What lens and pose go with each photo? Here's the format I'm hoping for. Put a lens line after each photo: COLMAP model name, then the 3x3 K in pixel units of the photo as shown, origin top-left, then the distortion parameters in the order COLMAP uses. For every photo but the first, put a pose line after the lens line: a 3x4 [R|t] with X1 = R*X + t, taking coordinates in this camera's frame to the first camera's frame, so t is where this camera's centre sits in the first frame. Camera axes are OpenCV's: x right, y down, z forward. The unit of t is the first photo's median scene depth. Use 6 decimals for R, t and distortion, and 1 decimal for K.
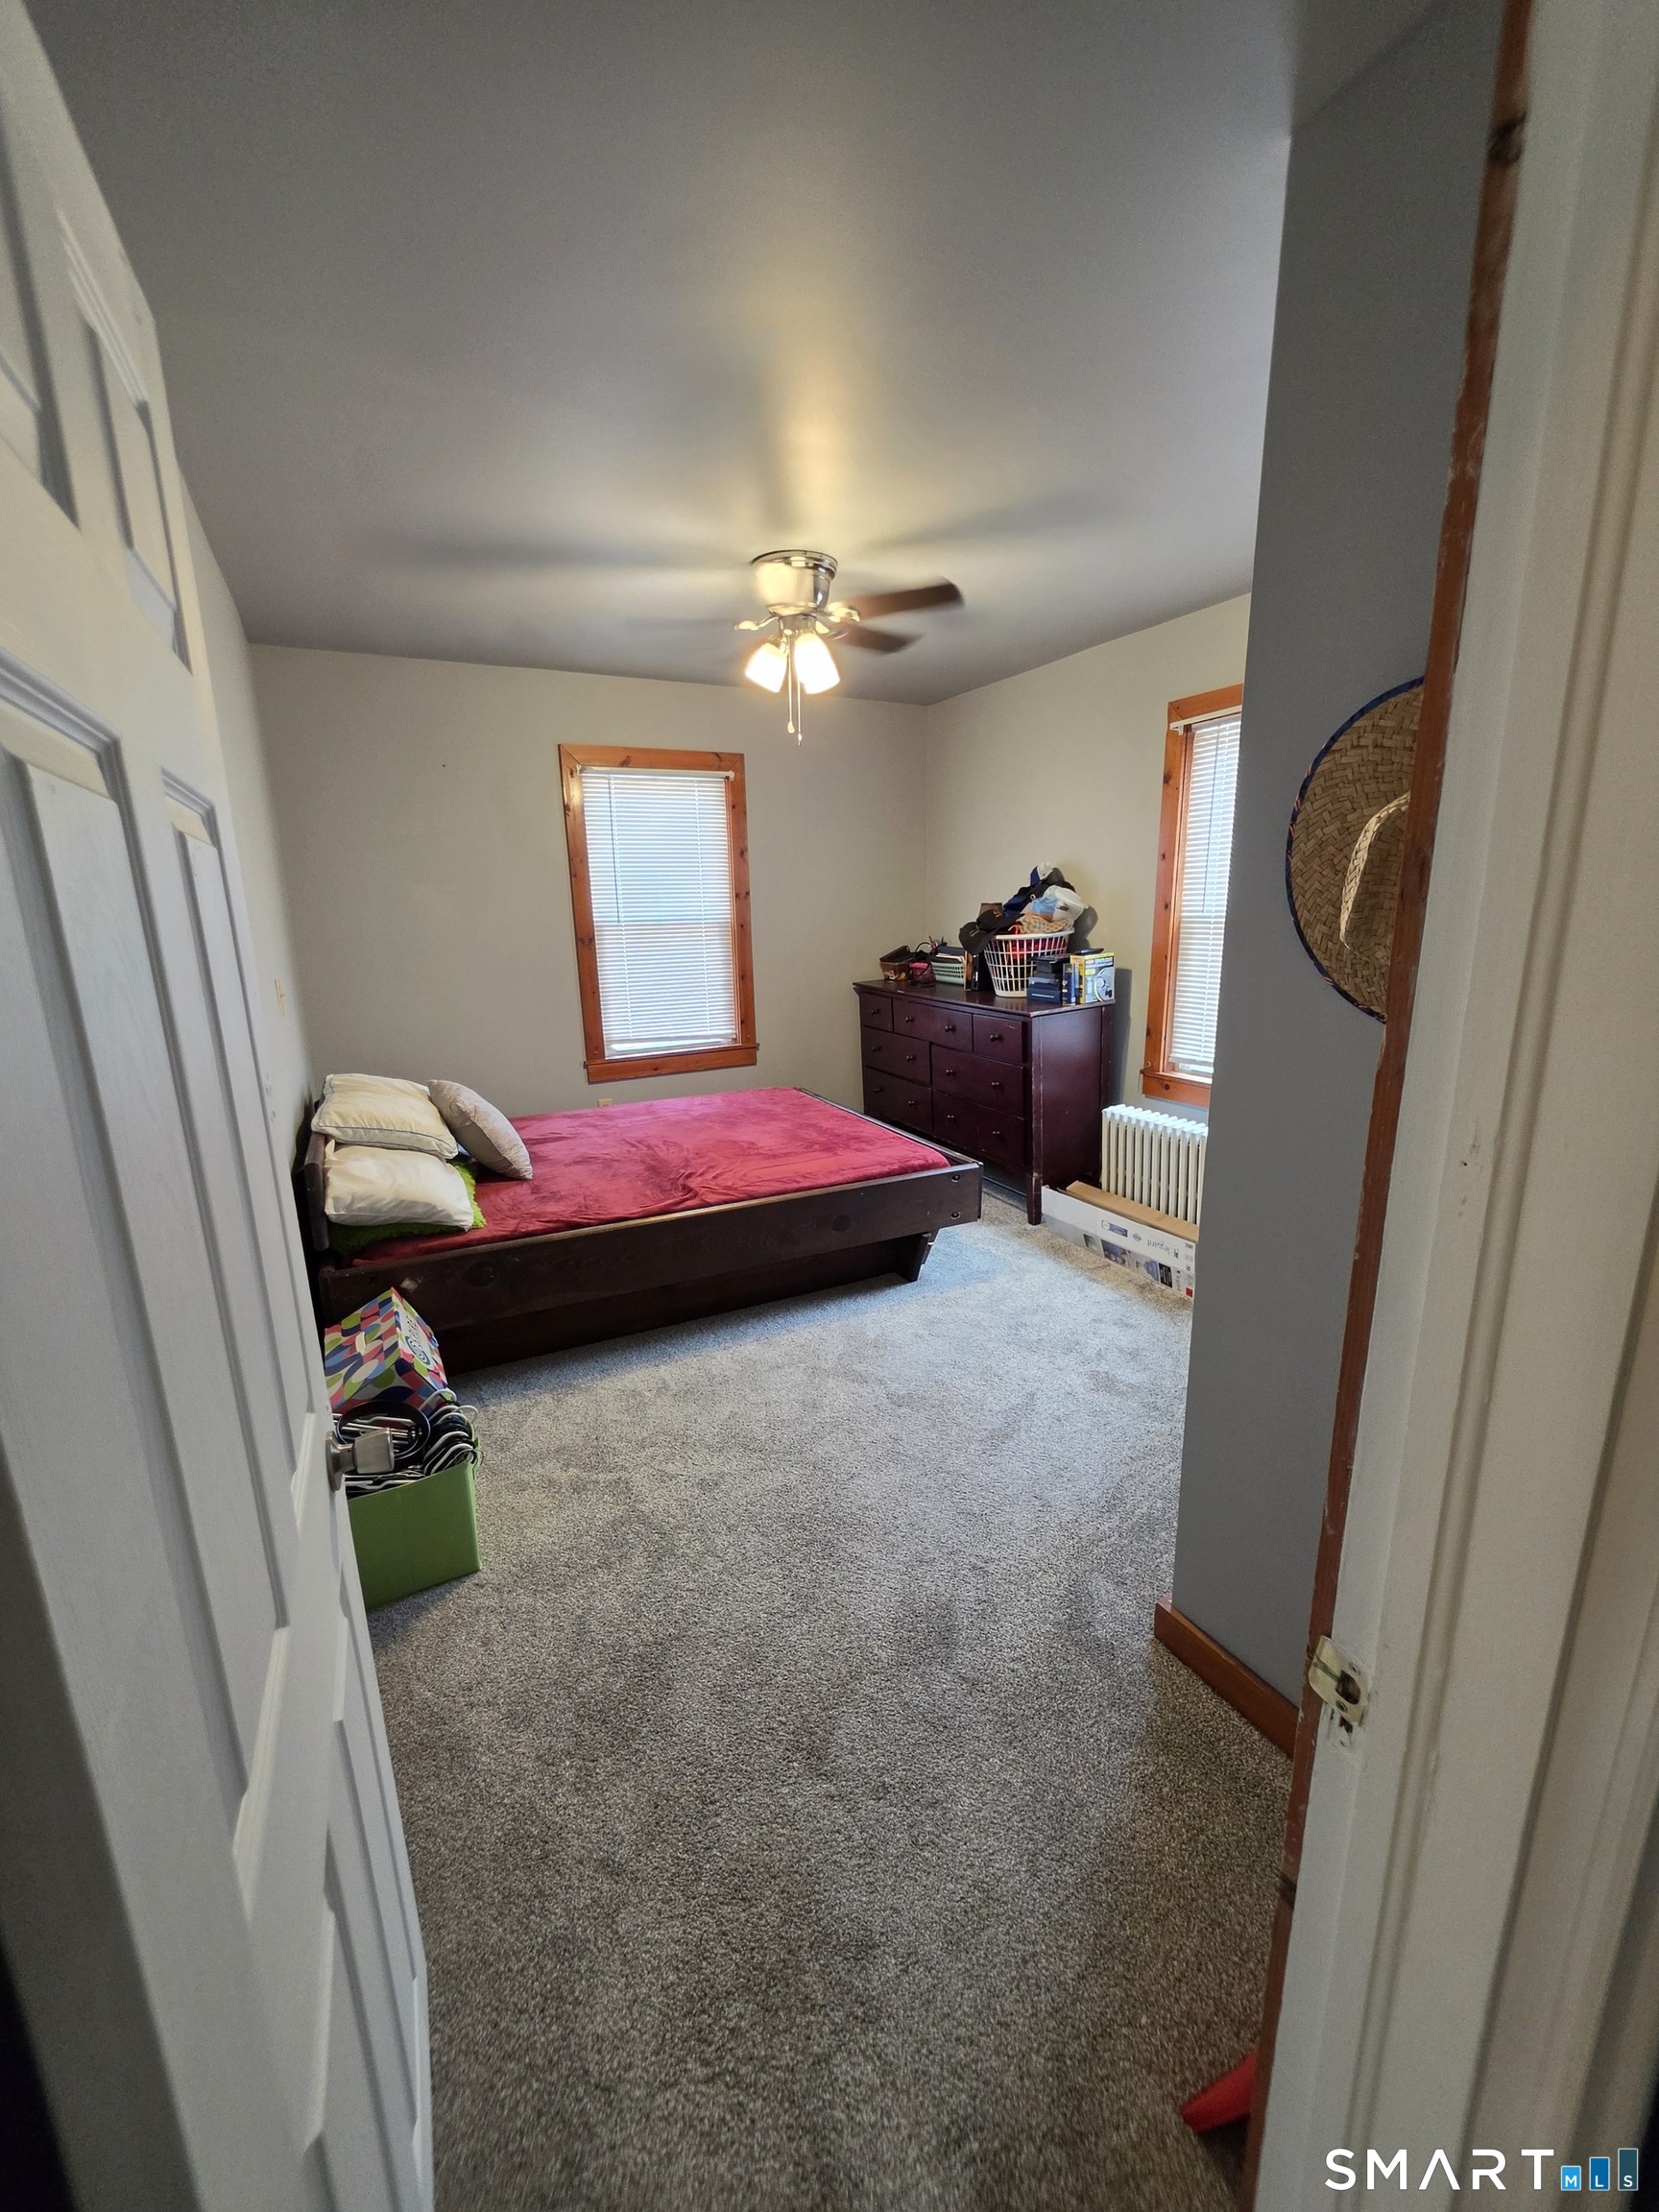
lens RADIAL K [[879.1, 0, 826.5], [0, 879.1, 1113.9], [0, 0, 1]] dist [-0.005204, 0.000208]
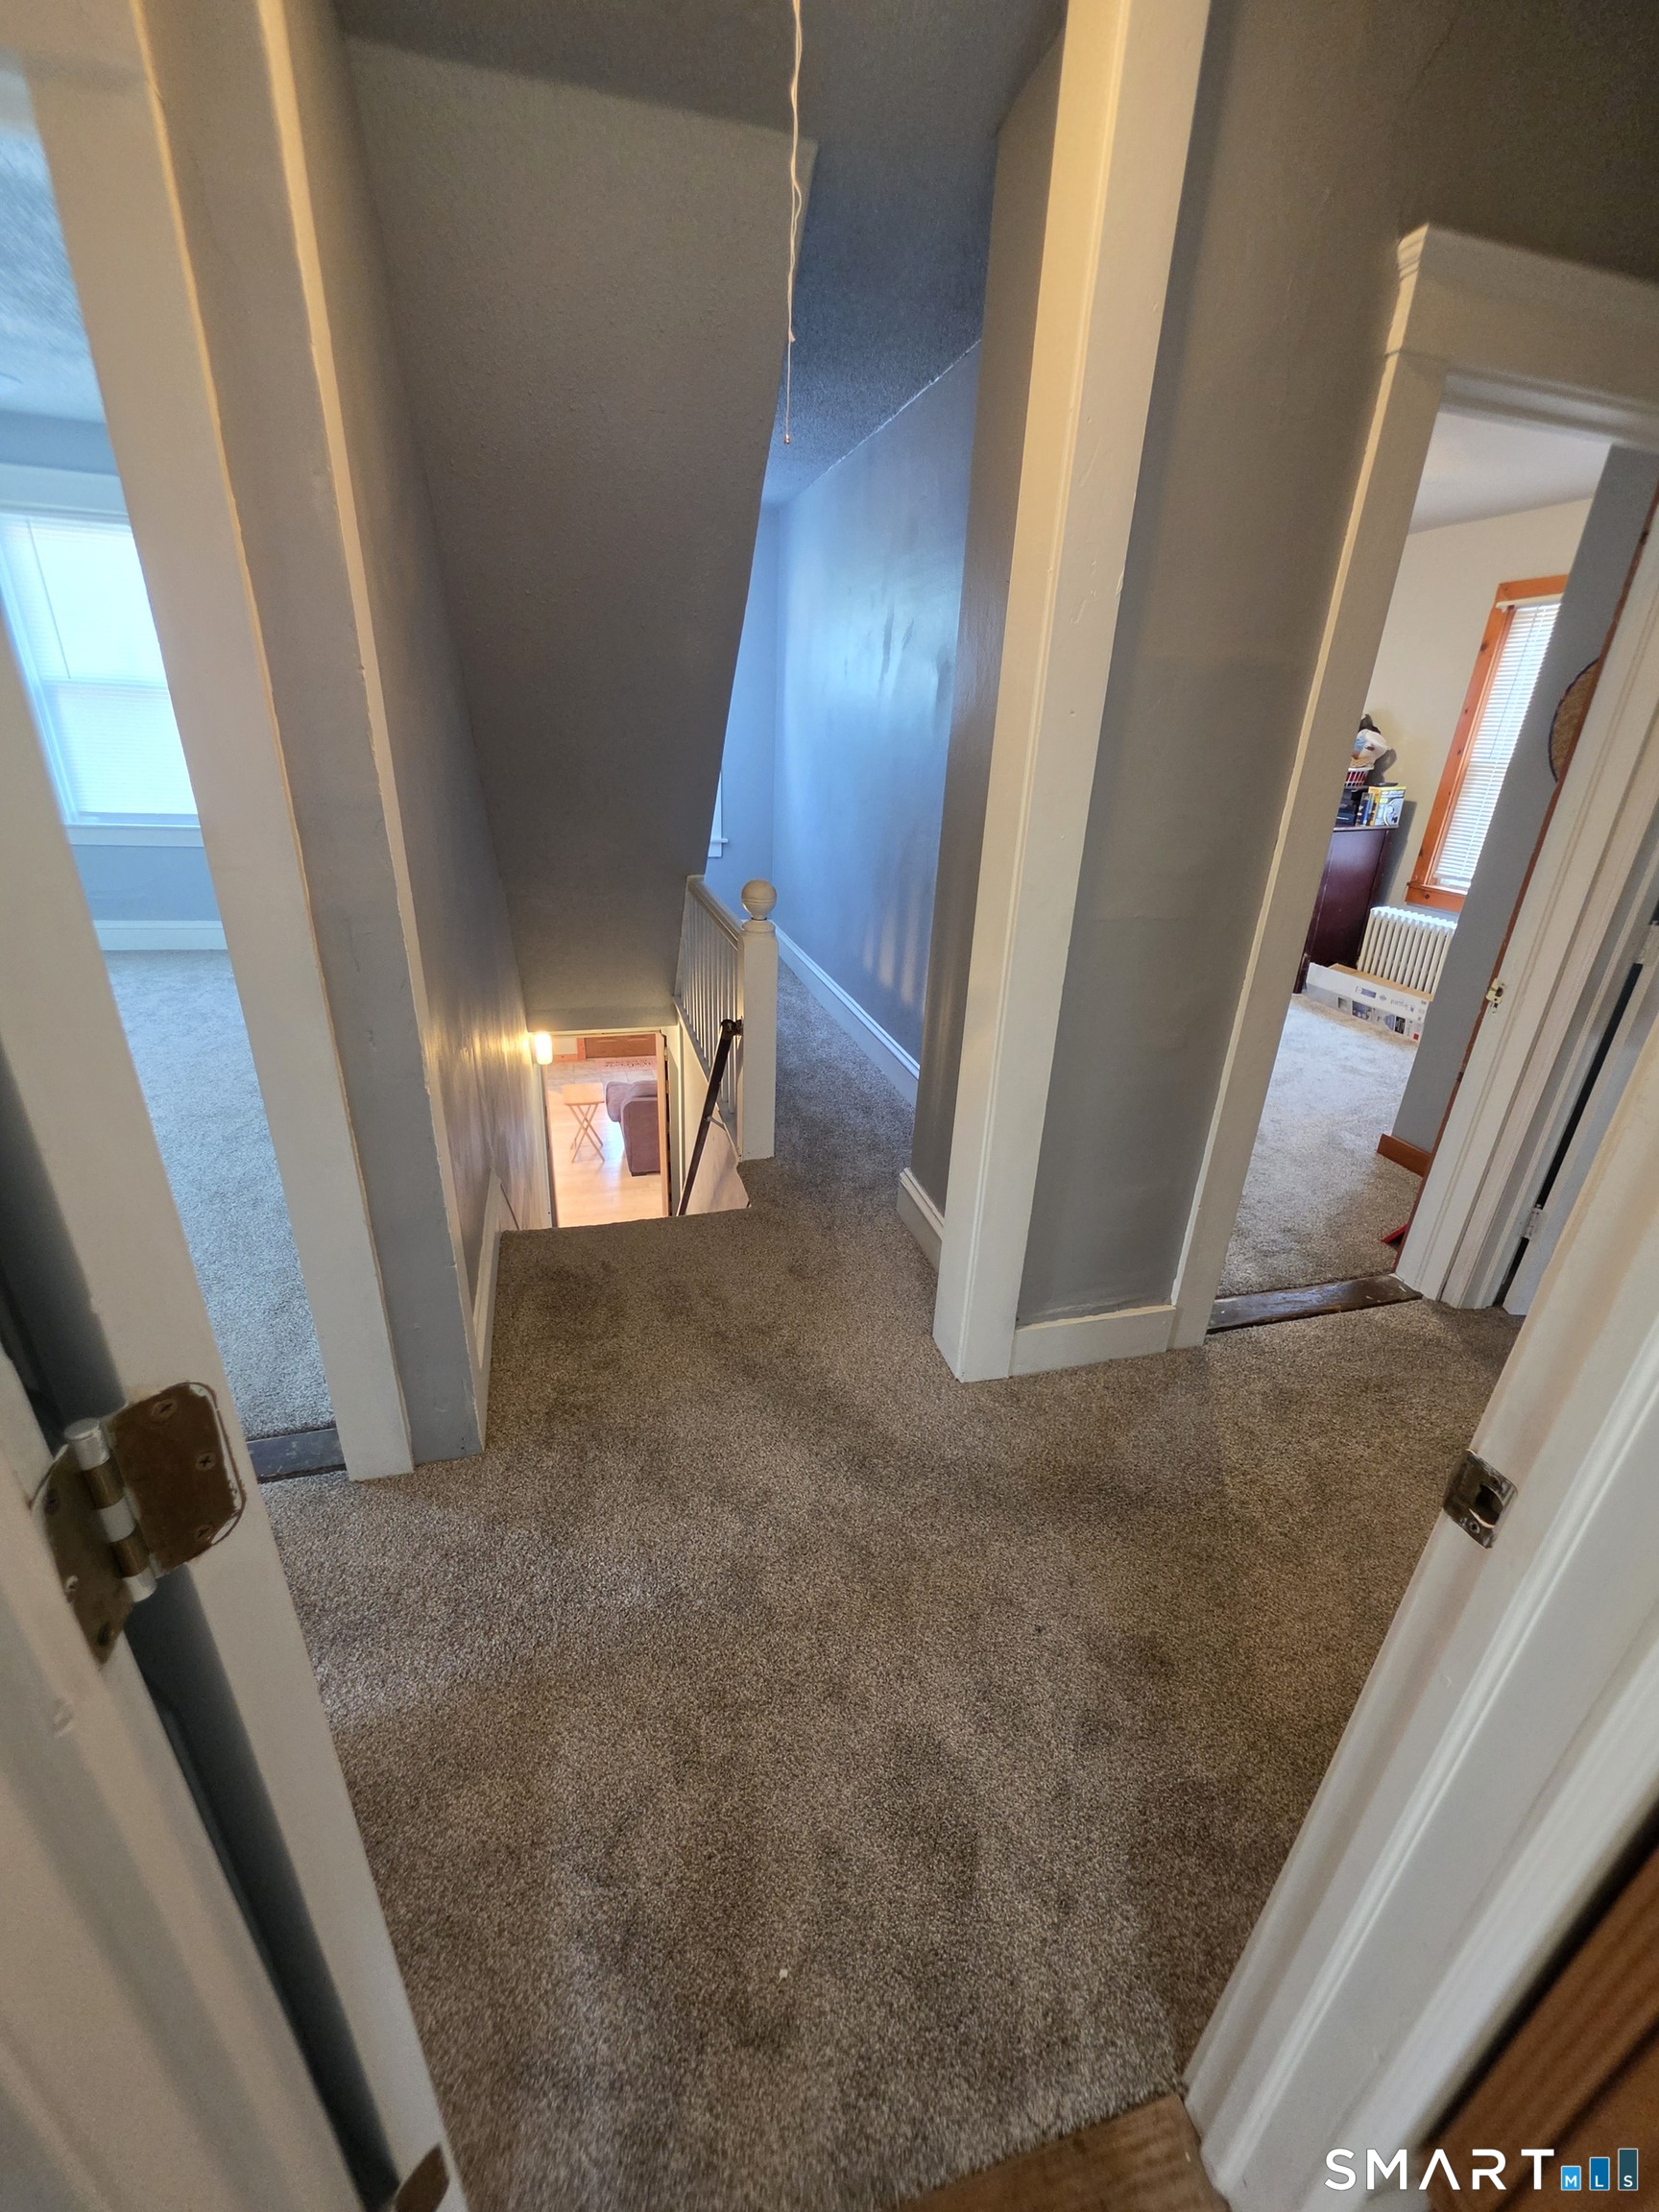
lens RADIAL K [[891.9, 0, 829.6], [0, 891.9, 1102.9], [0, 0, 1]] dist [-0.001736, -0.000158]
pose [[0.977549, 0.138328, -0.158942, -0.245509], [-0.110108, 0.978501, 0.174393, 0.145759], [0.179648, -0.152977, 0.971764, -0.532867]]
